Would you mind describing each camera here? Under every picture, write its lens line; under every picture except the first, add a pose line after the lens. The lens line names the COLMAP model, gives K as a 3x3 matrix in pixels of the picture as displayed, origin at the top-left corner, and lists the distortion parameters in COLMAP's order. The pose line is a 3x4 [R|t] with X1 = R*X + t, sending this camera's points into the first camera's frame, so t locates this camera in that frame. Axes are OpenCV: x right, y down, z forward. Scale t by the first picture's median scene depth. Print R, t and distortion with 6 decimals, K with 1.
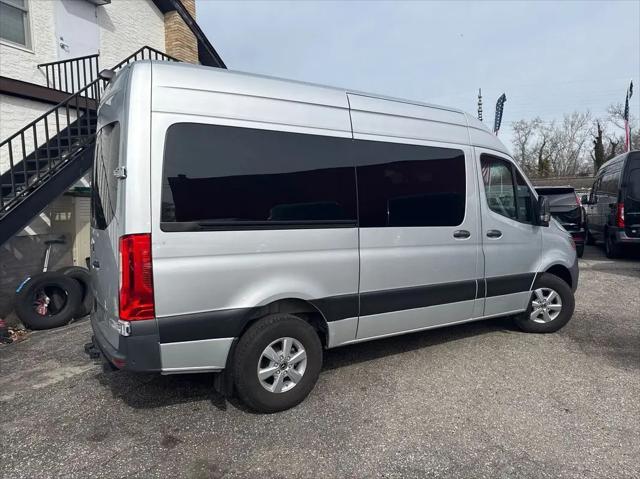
lens RADIAL K [[452.1, 0, 320.1], [0, 452.1, 238.0], [0, 0, 1]] dist [0.015793, -0.018580]
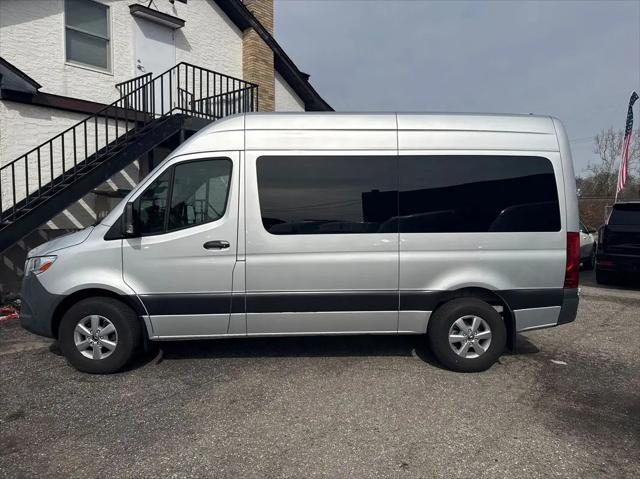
lens RADIAL K [[452.1, 0, 322.3], [0, 452.1, 241.1], [0, 0, 1]] dist [0.015793, -0.018580]
pose [[0.947538, 0.054173, -0.315018, 0.509285], [-0.058306, 0.998292, -0.003705, -0.012051], [0.314279, 0.021878, 0.949078, 0.127086]]
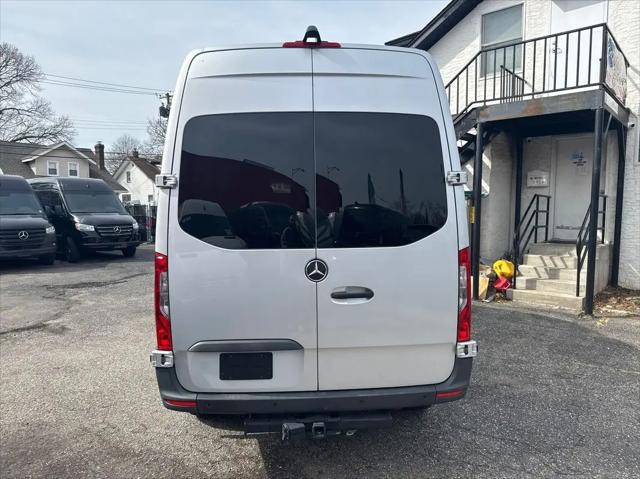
lens RADIAL K [[452.1, 0, 316.1], [0, 452.1, 238.3], [0, 0, 1]] dist [0.015793, -0.018580]
pose [[-0.323726, 0.089308, -0.941926, 1.225892], [-0.059666, 0.991627, 0.114527, -0.166148], [0.944268, 0.093277, -0.315687, 1.688355]]
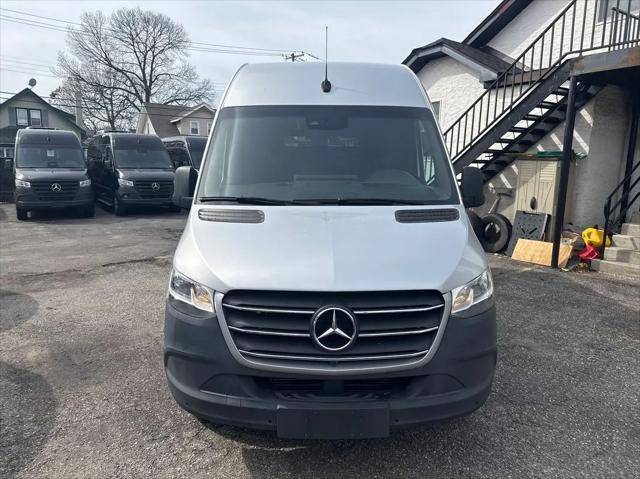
lens RADIAL K [[452.1, 0, 316.3], [0, 452.1, 236.8], [0, 0, 1]] dist [0.015793, -0.018580]
pose [[-0.573557, 0.141803, -0.806799, 1.219368], [-0.062398, 0.974479, 0.215634, -0.180999], [0.816786, 0.174021, -0.550071, 1.924434]]
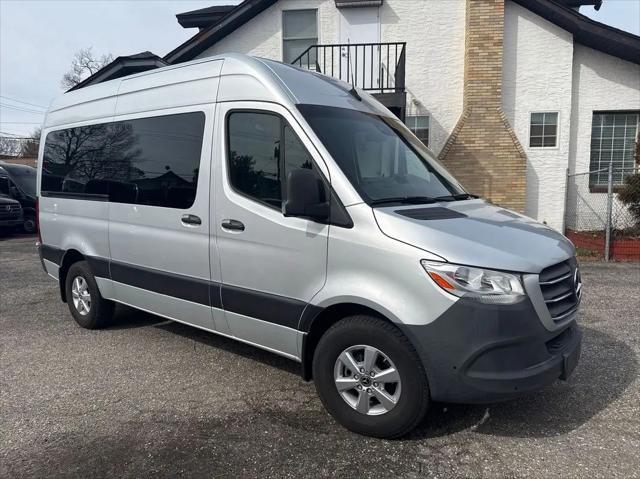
lens RADIAL K [[452.1, 0, 317.9], [0, 452.1, 240.3], [0, 0, 1]] dist [0.015793, -0.018580]
pose [[0.287142, 0.127397, -0.949379, 1.337591], [-0.070889, 0.991225, 0.111571, -0.090862], [0.955261, 0.035264, 0.293653, 1.146203]]
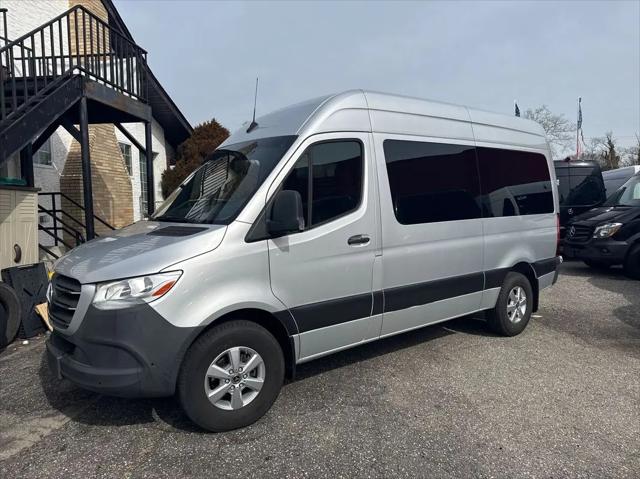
lens RADIAL K [[452.1, 0, 319.3], [0, 452.1, 237.9], [0, 0, 1]] dist [0.015793, -0.018580]
pose [[0.962149, -0.009049, 0.272374, -0.329074], [0.013719, 0.999790, -0.015245, 0.015034], [-0.272179, 0.018404, 0.962071, 0.191806]]
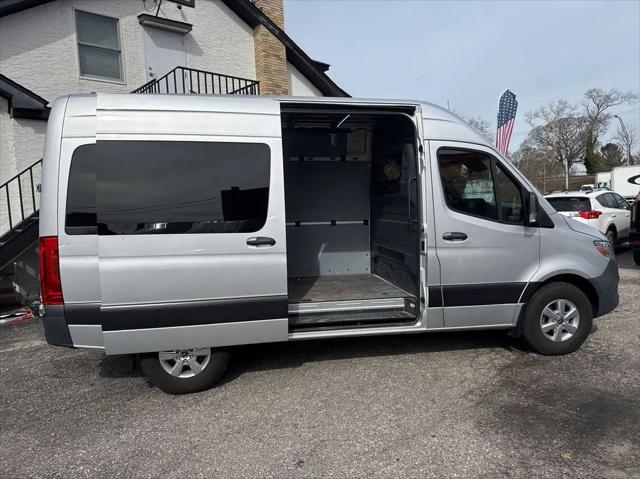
lens RADIAL K [[452.1, 0, 323.5], [0, 452.1, 239.7], [0, 0, 1]] dist [0.015793, -0.018580]
pose [[0.899018, 0.018954, -0.437502, 0.741708], [-0.011119, 0.999729, 0.020463, -0.031425], [0.437771, -0.013532, 0.898984, 0.228229]]
